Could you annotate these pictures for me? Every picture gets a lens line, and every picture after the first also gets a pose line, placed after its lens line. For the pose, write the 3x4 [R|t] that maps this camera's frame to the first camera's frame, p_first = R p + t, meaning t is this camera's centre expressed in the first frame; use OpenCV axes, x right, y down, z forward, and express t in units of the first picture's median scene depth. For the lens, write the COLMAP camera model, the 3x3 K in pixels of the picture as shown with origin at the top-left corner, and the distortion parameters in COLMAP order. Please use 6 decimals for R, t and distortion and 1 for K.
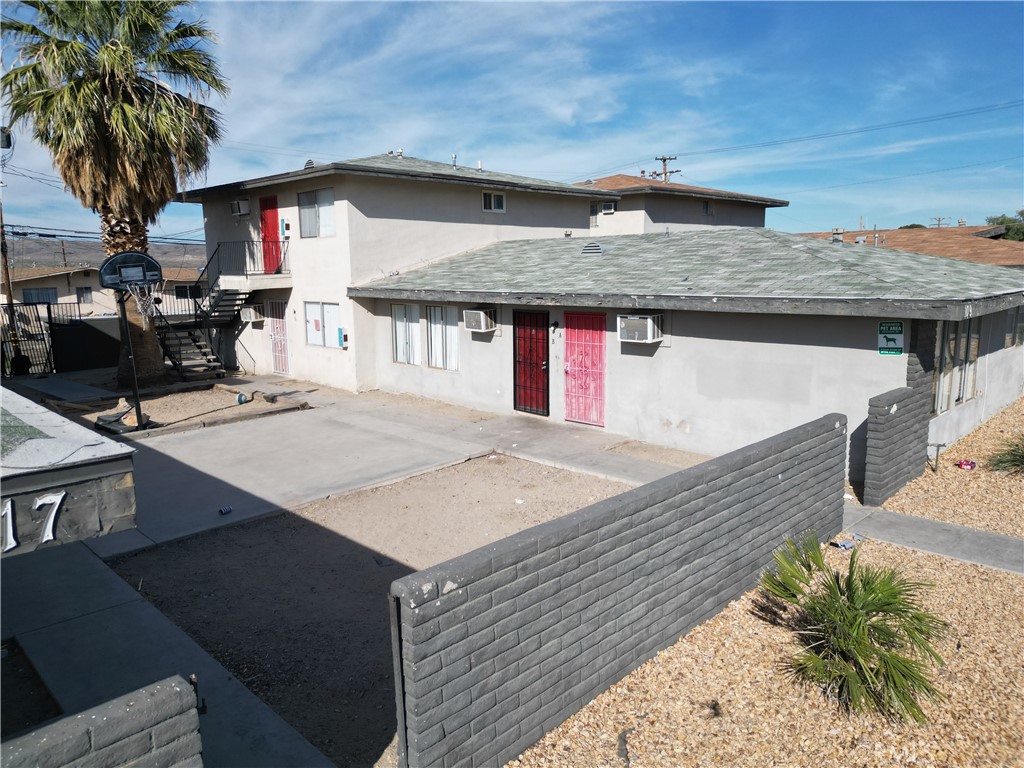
lens RADIAL K [[725.0, 0, 523.3], [0, 725.0, 383.3], [0, 0, 1]] dist [0.024799, -0.008156]
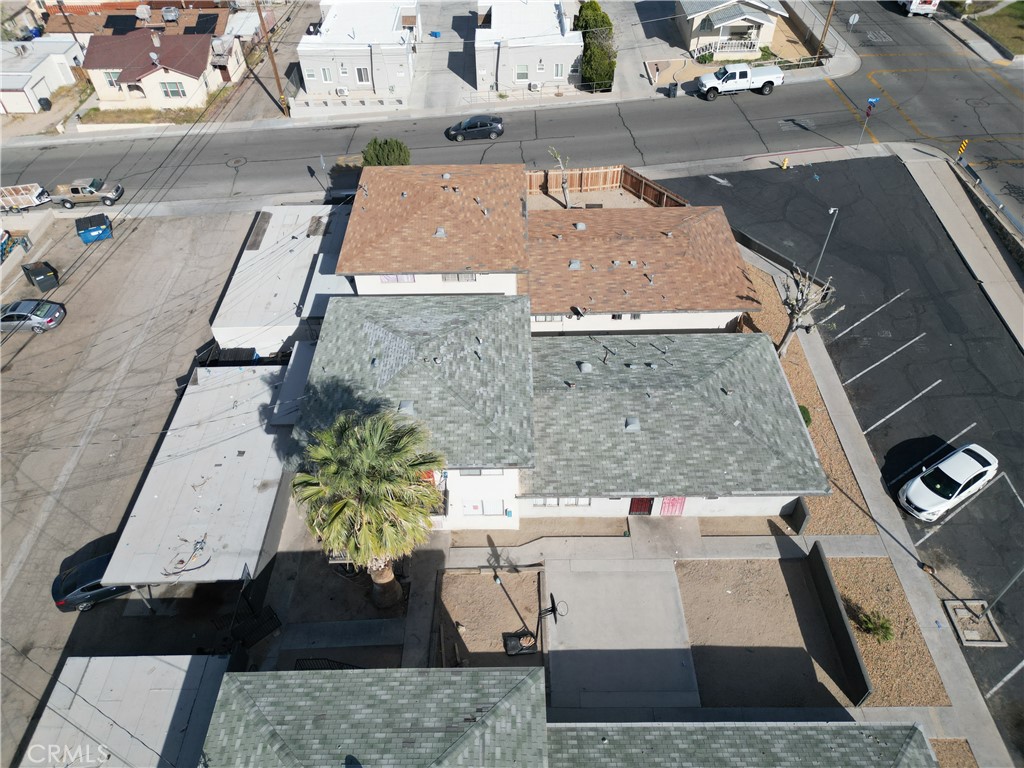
lens RADIAL K [[725.0, 0, 523.3], [0, 725.0, 383.3], [0, 0, 1]] dist [0.024799, -0.008156]
pose [[0.712410, -0.495210, 0.497231, -0.924056], [0.114544, 0.781099, 0.613811, -1.348132], [-0.692352, -0.380331, 0.613186, 0.036169]]
